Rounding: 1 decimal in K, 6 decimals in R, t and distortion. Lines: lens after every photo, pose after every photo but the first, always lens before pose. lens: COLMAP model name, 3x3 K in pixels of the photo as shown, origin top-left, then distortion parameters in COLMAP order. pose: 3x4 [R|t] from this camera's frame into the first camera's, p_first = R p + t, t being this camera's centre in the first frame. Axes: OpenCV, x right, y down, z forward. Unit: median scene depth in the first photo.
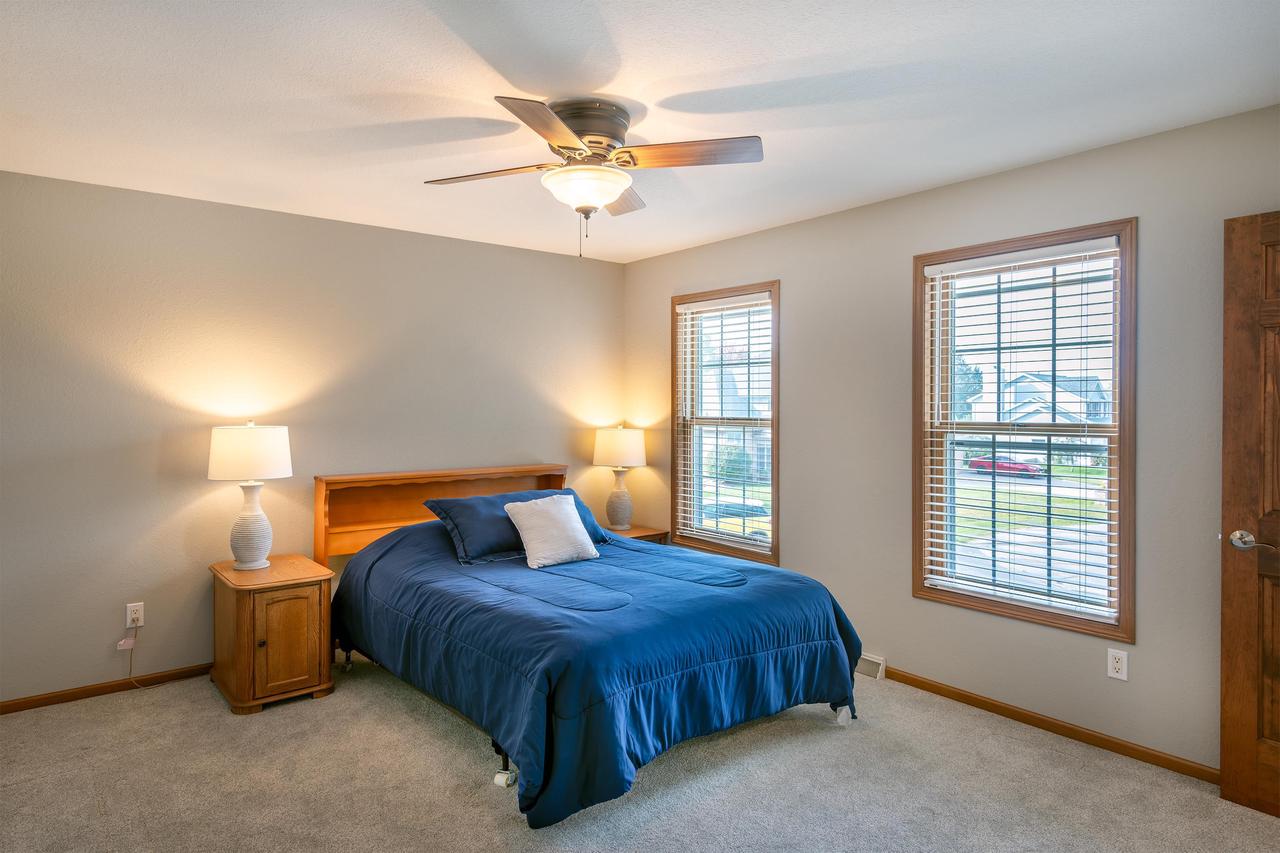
lens RADIAL K [[717.2, 0, 635.6], [0, 717.2, 429.2], [0, 0, 1]] dist [0.016389, 0.001465]
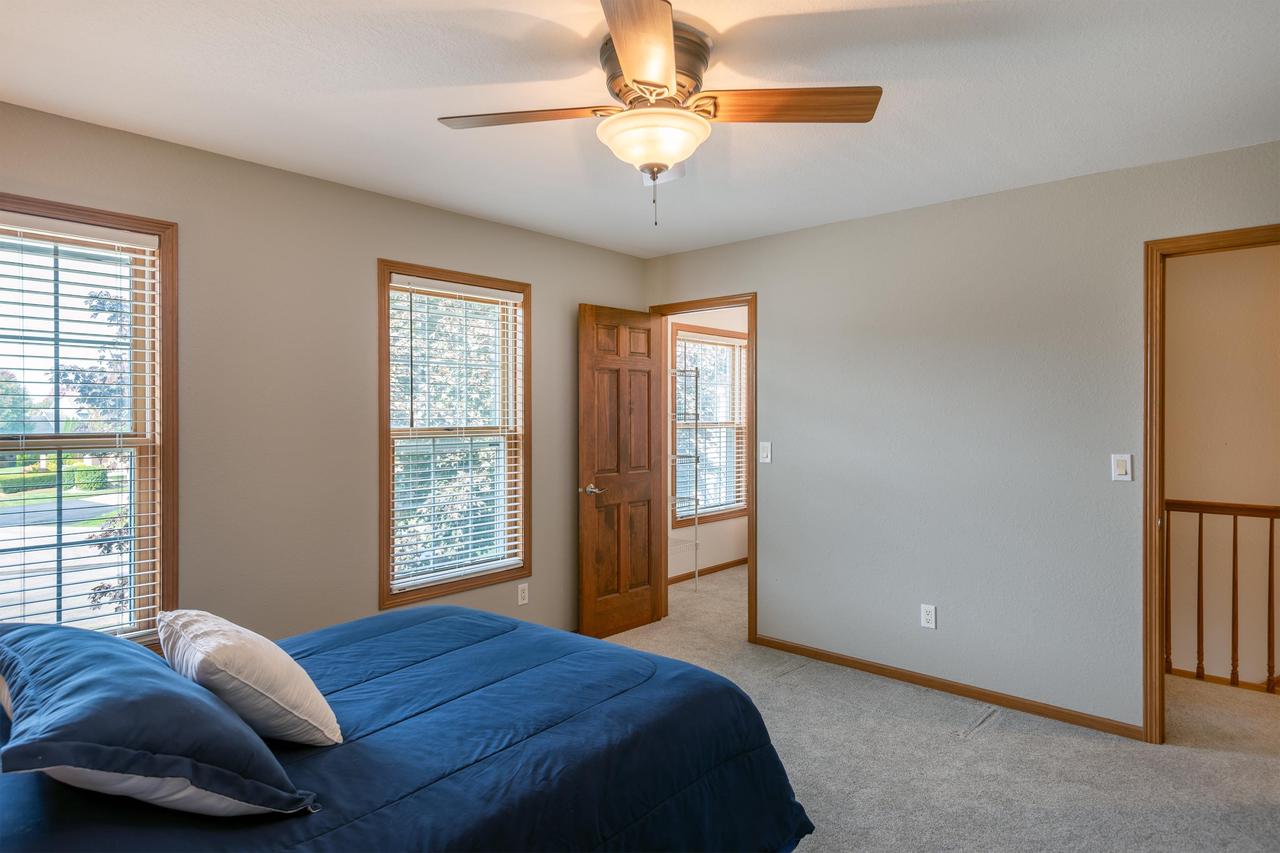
lens RADIAL K [[717.2, 0, 635.6], [0, 717.2, 429.2], [0, 0, 1]] dist [0.016389, 0.001465]
pose [[-0.135063, -0.024065, 0.990545, -0.636585], [0.030385, 0.999134, 0.028417, -0.027913], [-0.990371, 0.033936, -0.134214, 0.807961]]
